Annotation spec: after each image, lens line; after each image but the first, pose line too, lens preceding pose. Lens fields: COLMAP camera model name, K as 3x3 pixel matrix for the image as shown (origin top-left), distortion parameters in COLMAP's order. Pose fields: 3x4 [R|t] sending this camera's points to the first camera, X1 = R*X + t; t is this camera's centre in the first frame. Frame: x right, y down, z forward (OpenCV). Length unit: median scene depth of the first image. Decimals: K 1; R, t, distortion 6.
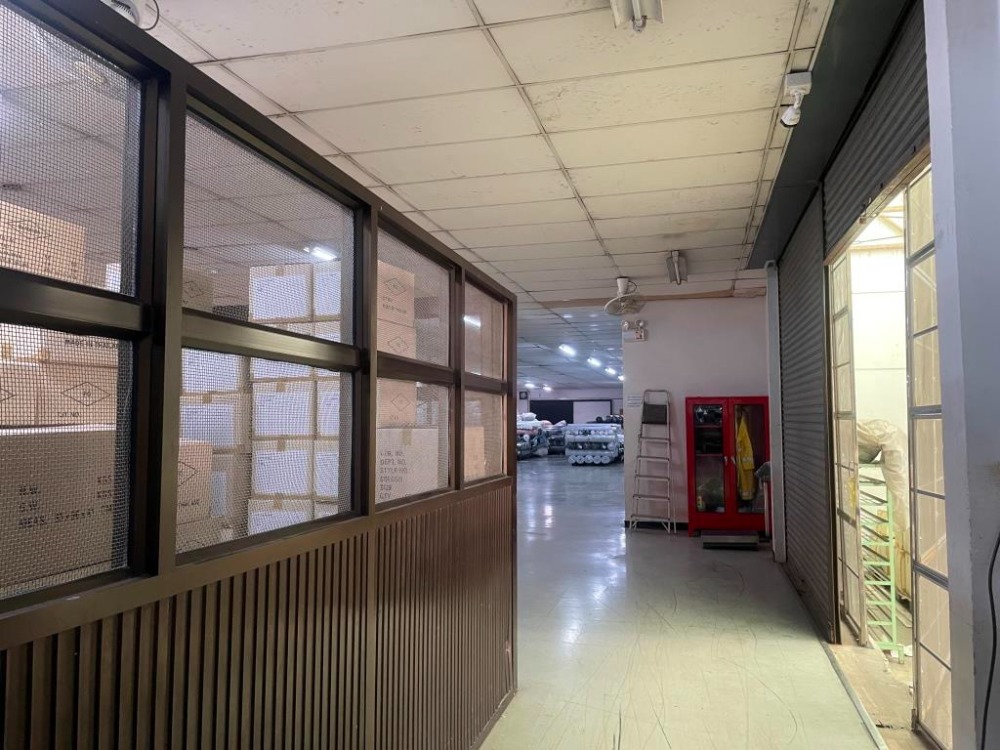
lens RADIAL K [[751.9, 0, 504.1], [0, 751.9, 376.6], [0, 0, 1]] dist [0.034993, -0.007599]
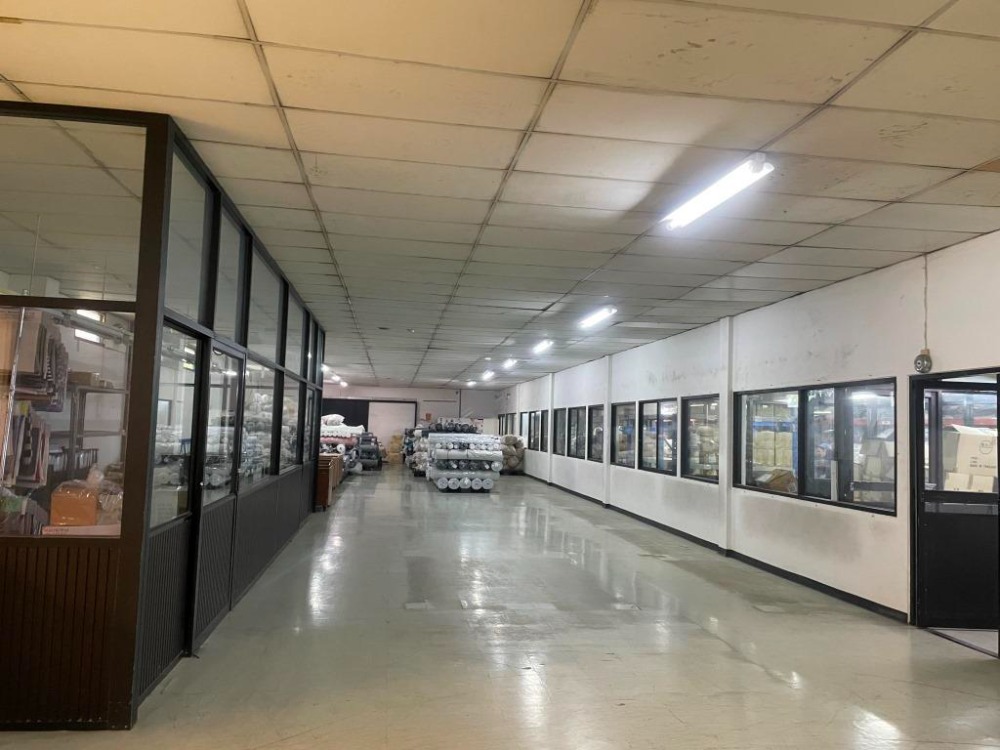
lens RADIAL K [[751.9, 0, 504.1], [0, 751.9, 376.6], [0, 0, 1]] dist [0.034993, -0.007599]
pose [[0.922789, 0.055496, 0.381288, -0.109961], [-0.054211, 0.998430, -0.014118, 0.012381], [-0.381473, -0.007642, 0.924349, 0.255983]]
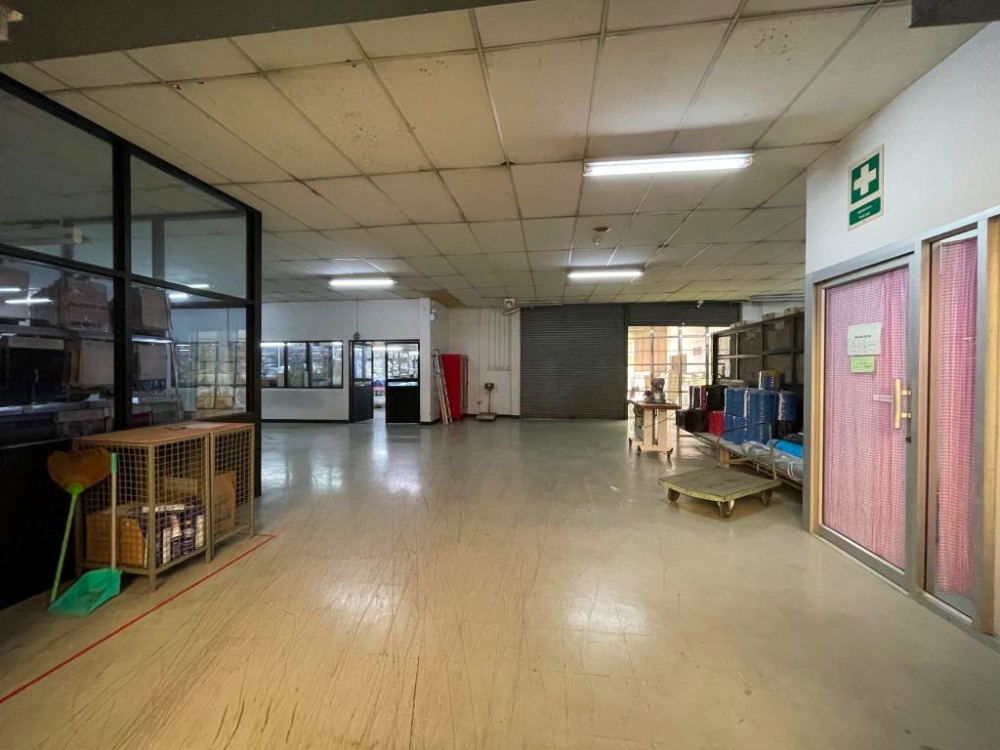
lens RADIAL K [[403.6, 0, 499.7], [0, 403.6, 370.9], [0, 0, 1]] dist [-0.008612, -0.000171]
pose [[-0.123291, -0.007774, 0.992340, -0.274960], [-0.054308, 0.998524, 0.001075, 0.021557], [-0.990883, -0.053760, -0.123531, 0.329315]]
